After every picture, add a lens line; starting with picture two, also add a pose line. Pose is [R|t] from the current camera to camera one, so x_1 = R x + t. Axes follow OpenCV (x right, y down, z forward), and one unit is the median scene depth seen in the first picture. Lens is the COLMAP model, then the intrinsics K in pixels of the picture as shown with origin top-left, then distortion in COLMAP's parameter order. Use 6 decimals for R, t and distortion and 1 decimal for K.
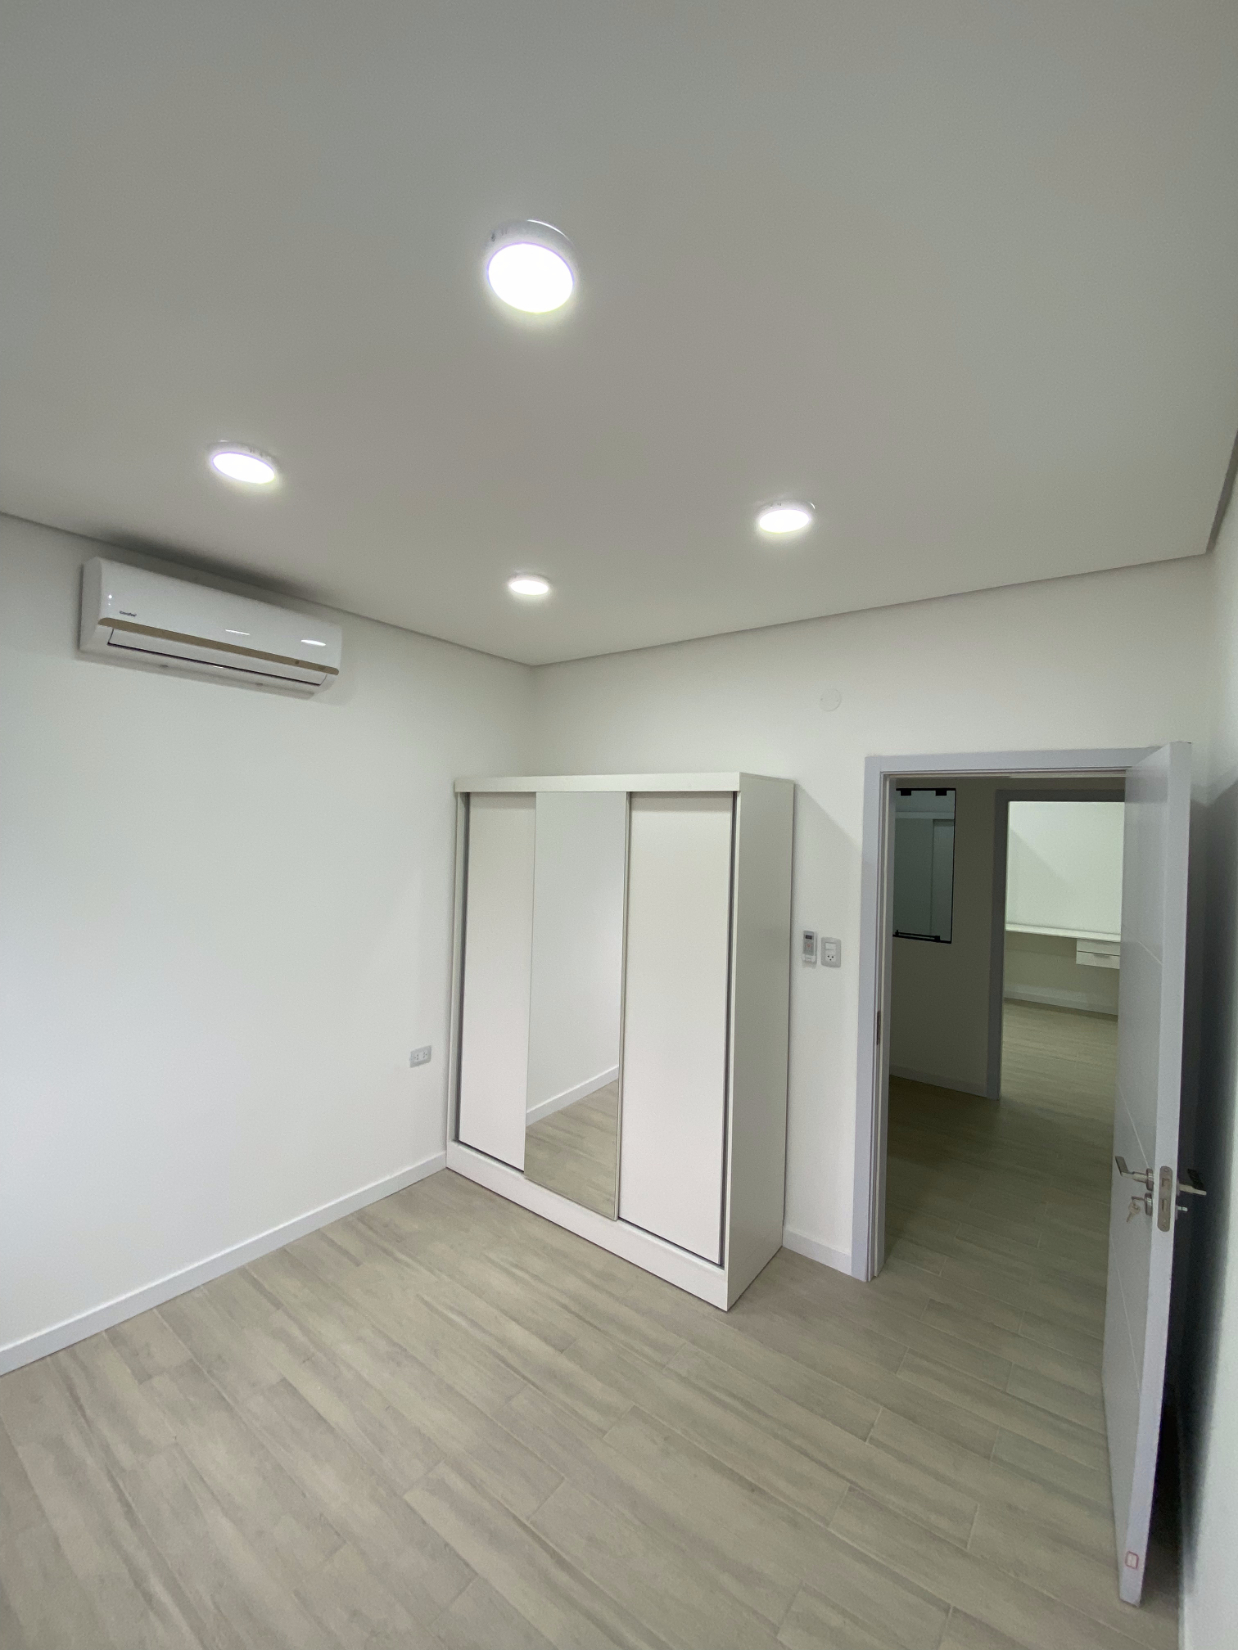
lens RADIAL K [[667.8, 0, 622.5], [0, 667.8, 818.0], [0, 0, 1]] dist [0.002387, -0.012382]
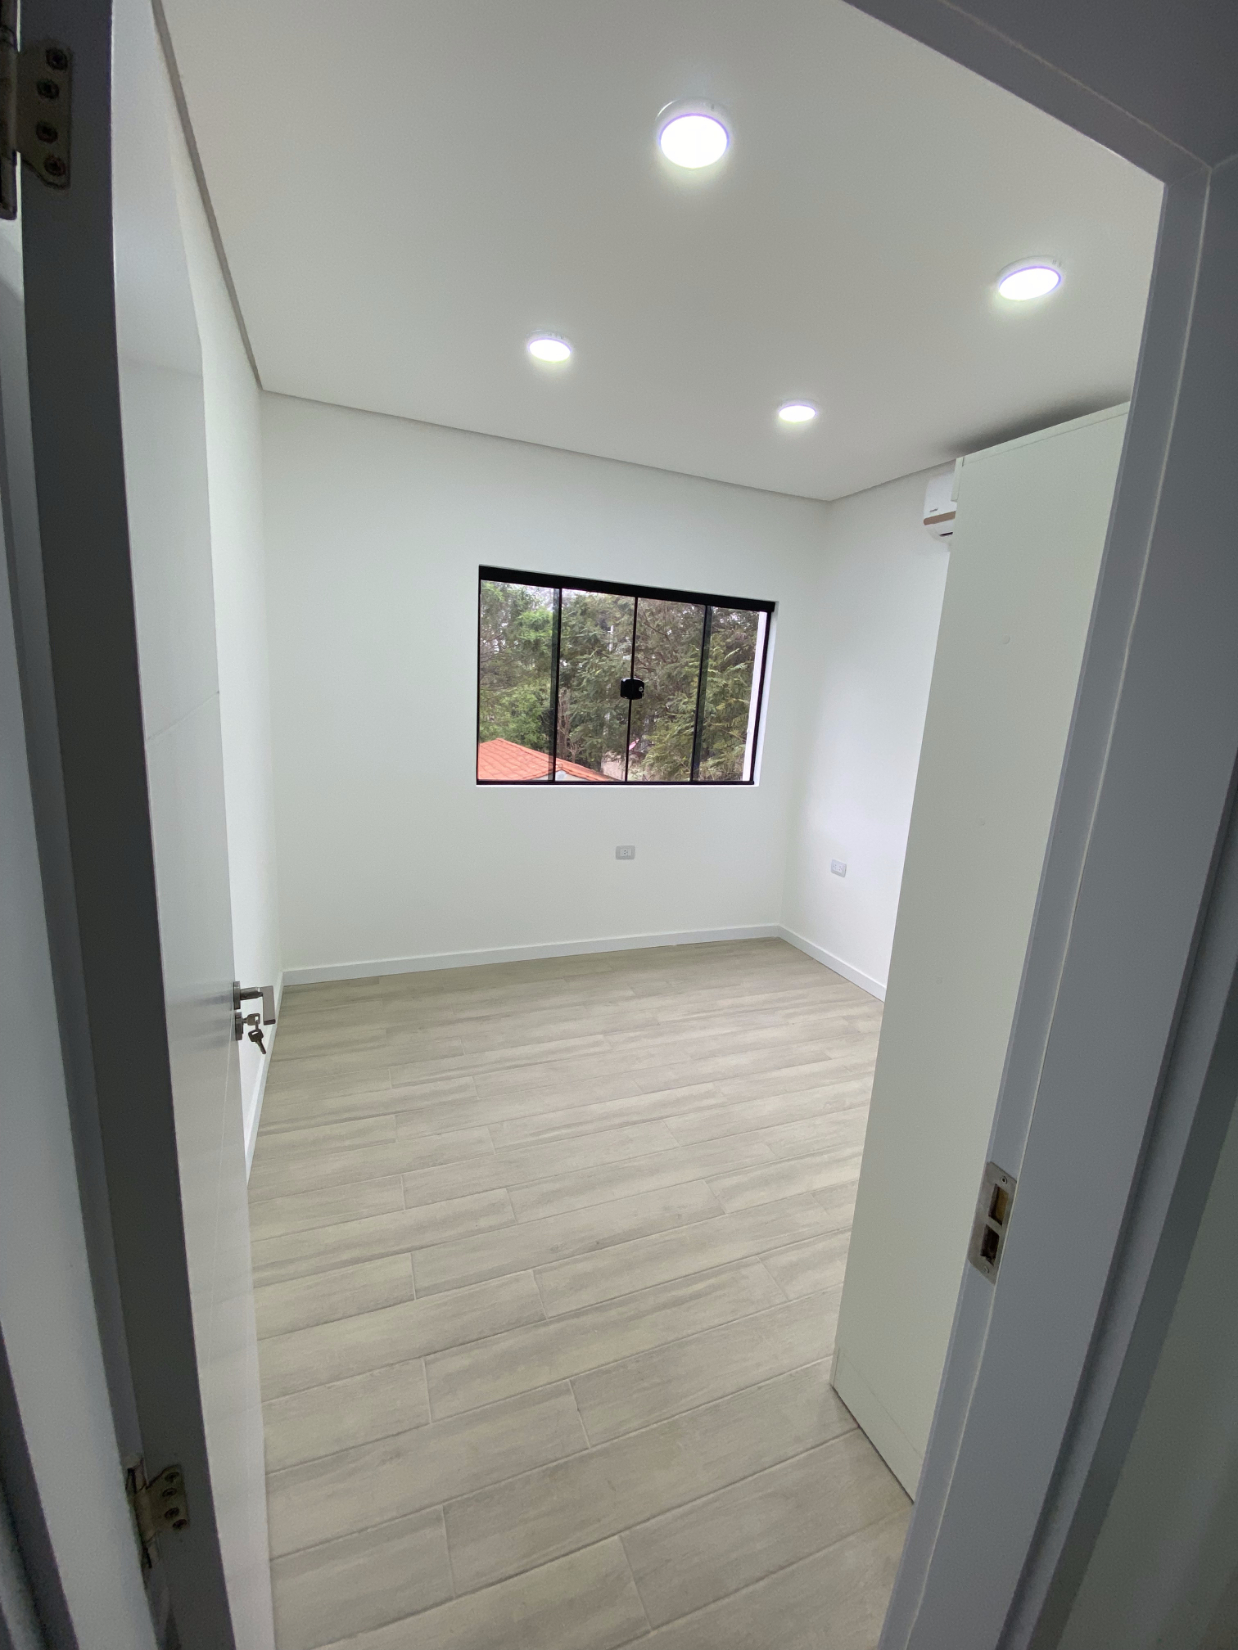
lens RADIAL K [[667.8, 0, 622.5], [0, 667.8, 818.0], [0, 0, 1]] dist [0.002387, -0.012382]
pose [[-0.506052, 0.108210, -0.855688, 0.994289], [-0.079214, 0.982075, 0.171039, 0.161568], [0.858858, 0.154337, -0.488409, 1.416935]]
